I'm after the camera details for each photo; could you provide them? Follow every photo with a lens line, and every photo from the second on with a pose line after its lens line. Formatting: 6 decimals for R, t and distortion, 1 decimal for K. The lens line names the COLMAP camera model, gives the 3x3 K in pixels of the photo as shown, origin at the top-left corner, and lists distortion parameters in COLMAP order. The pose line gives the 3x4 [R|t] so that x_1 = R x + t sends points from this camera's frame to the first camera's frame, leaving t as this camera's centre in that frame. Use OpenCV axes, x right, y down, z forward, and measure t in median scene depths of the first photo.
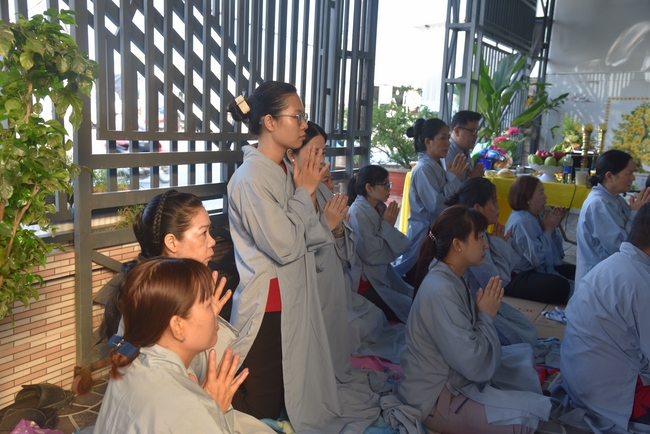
lens RADIAL K [[725.8, 0, 329.5], [0, 725.8, 216.4], [0, 0, 1]] dist [0.159537, 0.000000]
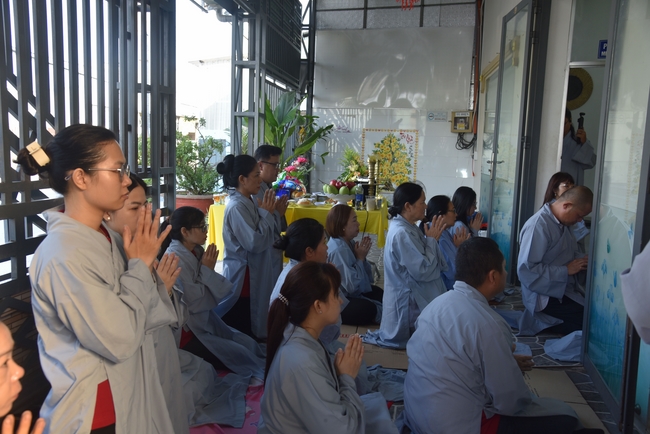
lens RADIAL K [[588.0, 0, 328.5], [0, 588.0, 211.5], [0, 0, 1]] dist [-0.017349, 0.049221]
pose [[0.926599, -0.059452, 0.371323, -0.054664], [0.060703, 0.998121, 0.008329, -0.061547], [-0.371120, 0.014823, 0.928466, 0.236164]]
